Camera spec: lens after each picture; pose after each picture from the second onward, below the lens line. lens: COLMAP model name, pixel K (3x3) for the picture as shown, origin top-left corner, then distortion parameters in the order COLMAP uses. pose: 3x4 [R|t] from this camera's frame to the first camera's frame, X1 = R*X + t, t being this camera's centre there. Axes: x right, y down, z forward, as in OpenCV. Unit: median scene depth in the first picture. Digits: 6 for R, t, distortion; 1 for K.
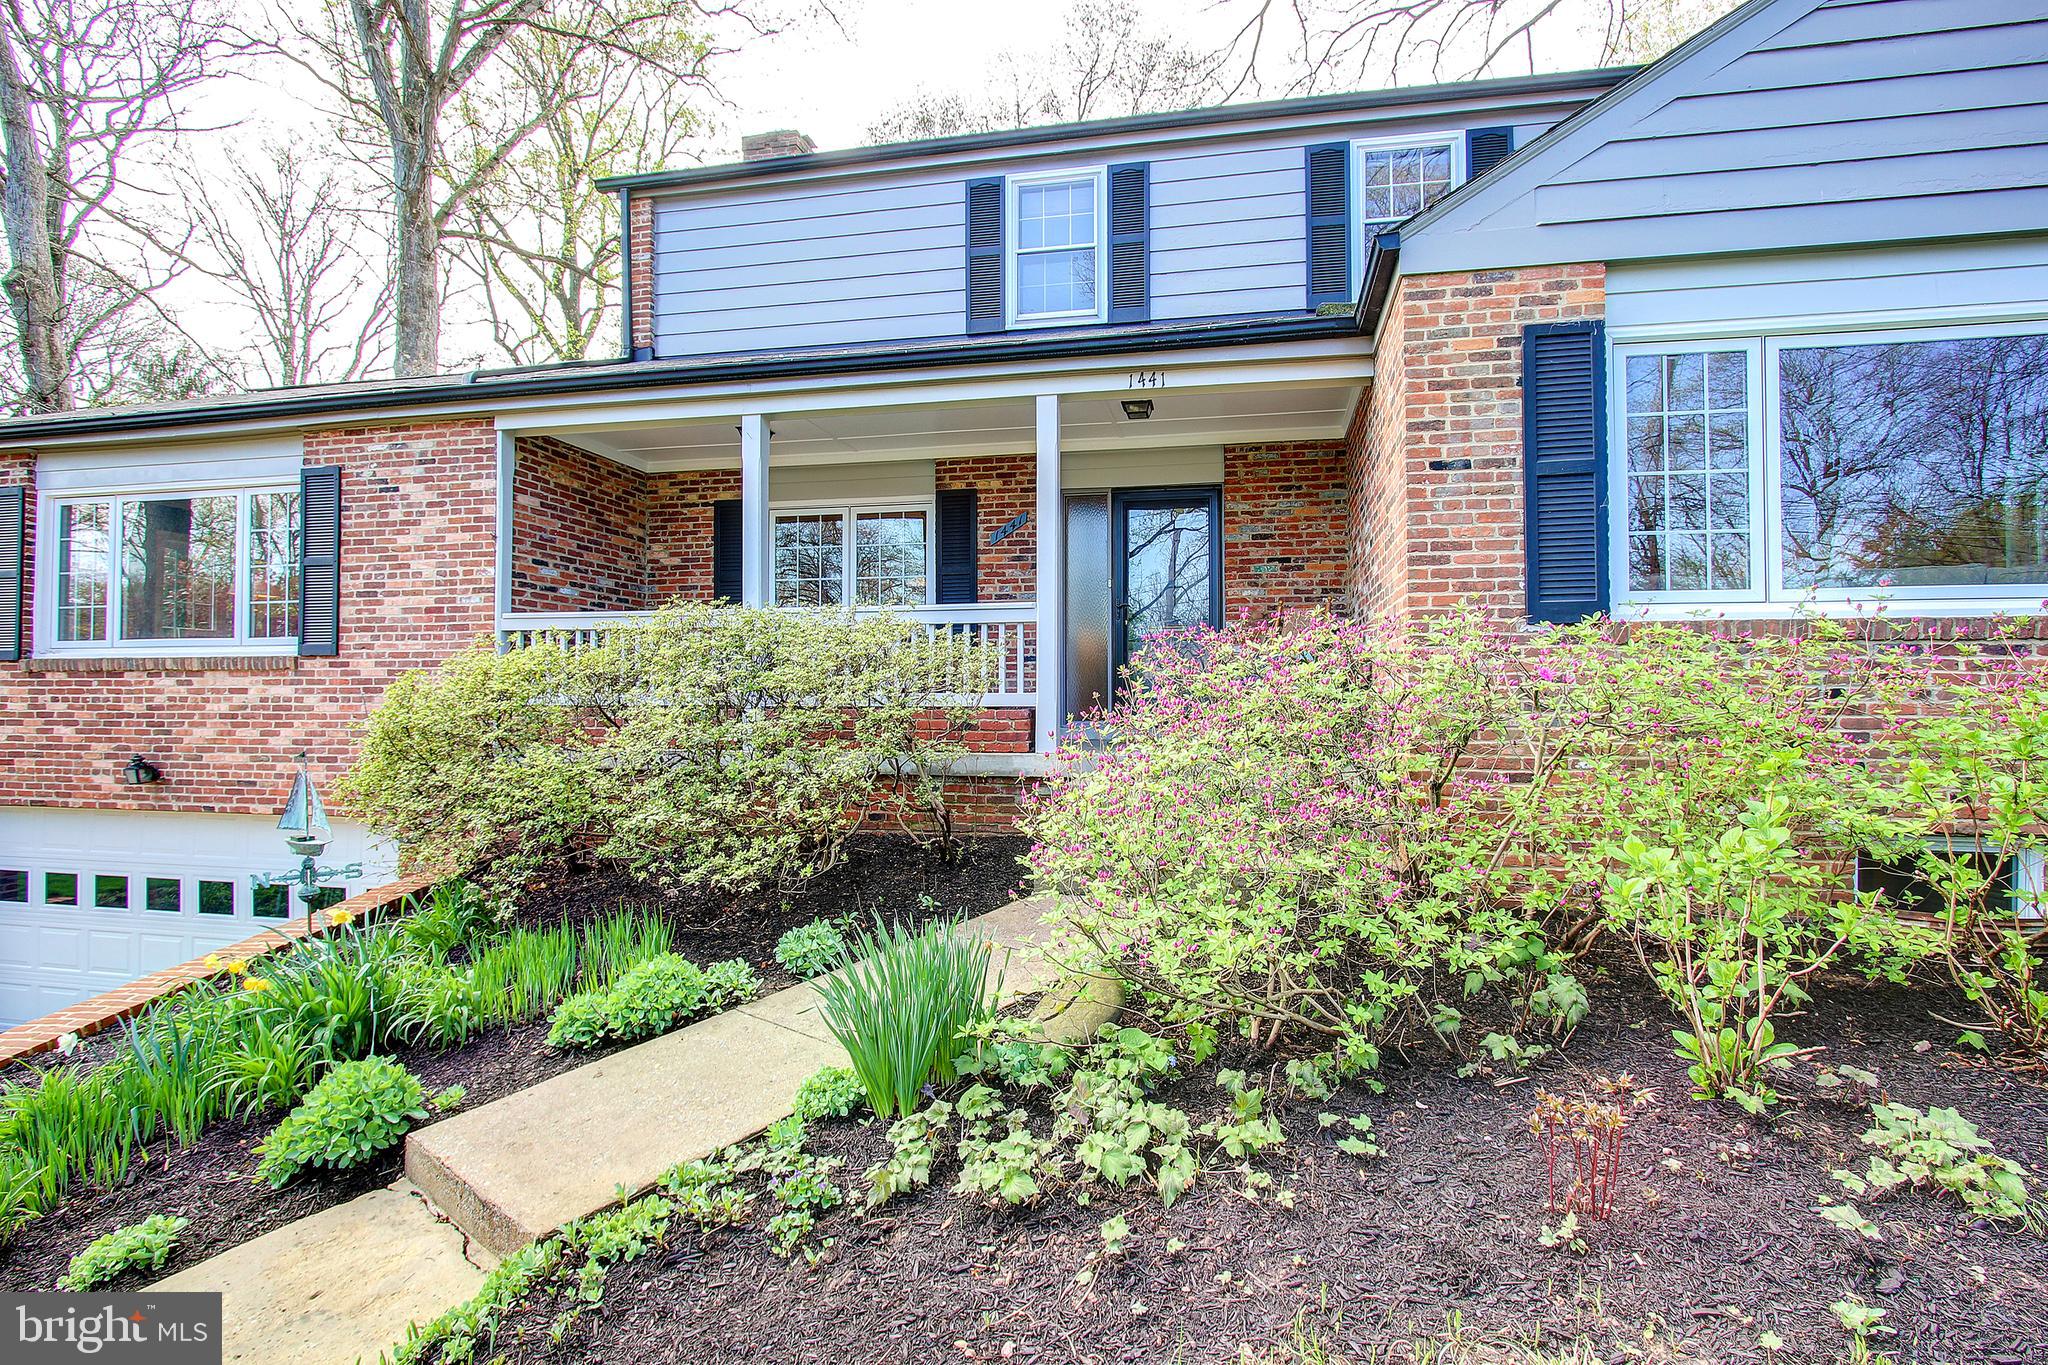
lens RADIAL K [[946.9, 0, 1038.8], [0, 946.9, 688.8], [0, 0, 1]] dist [-0.016640, 0.002043]
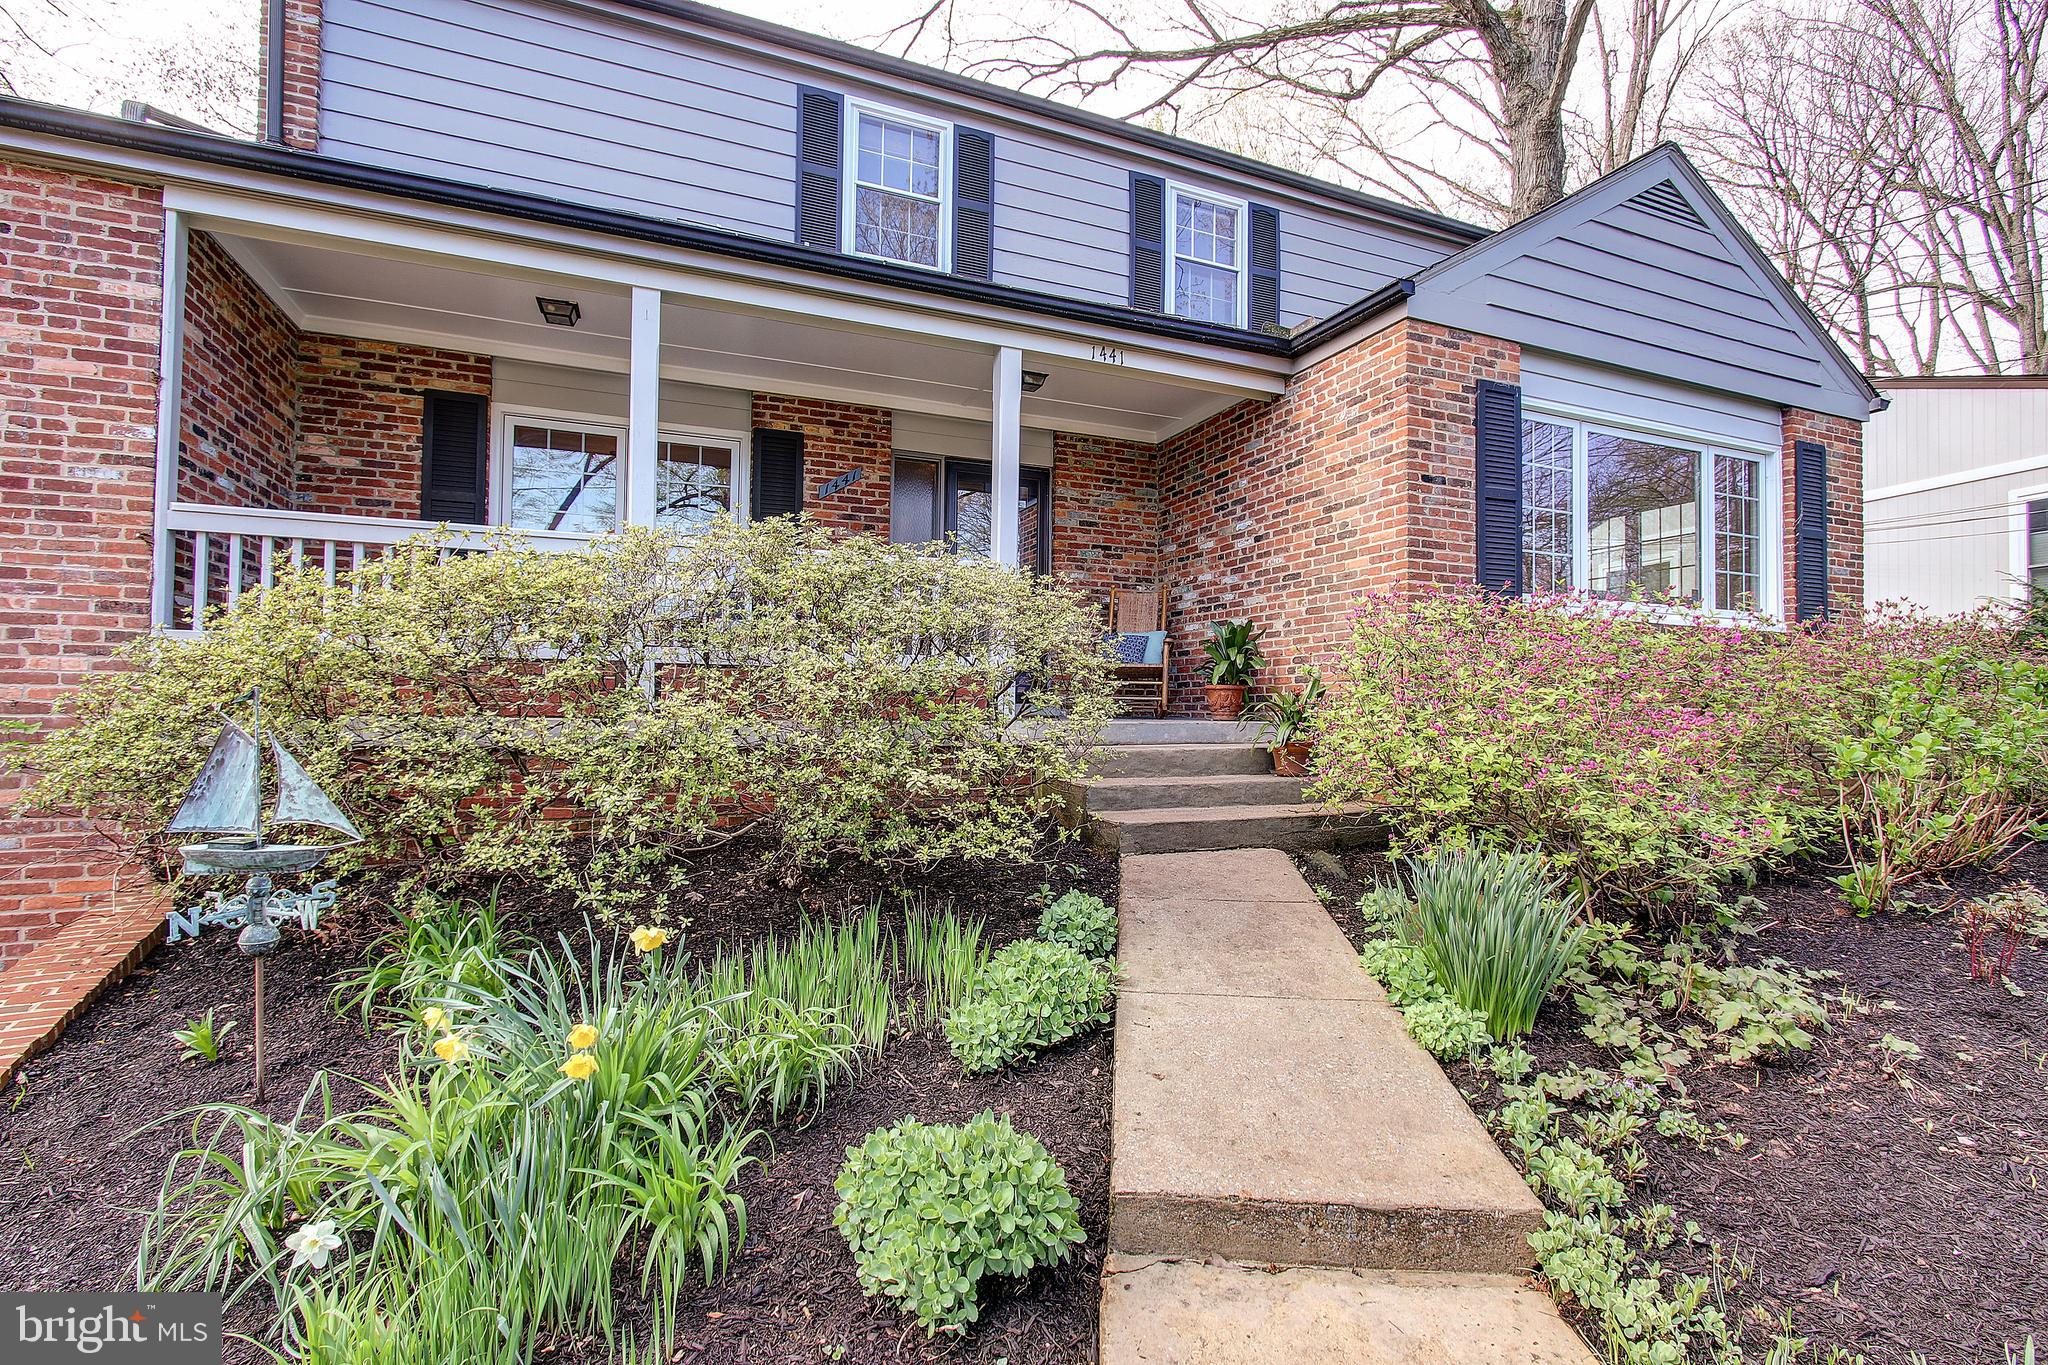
lens RADIAL K [[946.9, 0, 1019.5], [0, 946.9, 691.1], [0, 0, 1]] dist [-0.016640, 0.002043]
pose [[0.831230, 0.020468, 0.555552, -0.411951], [-0.019543, 0.999780, -0.007594, 0.036162], [-0.555586, -0.004545, 0.831447, 0.158223]]
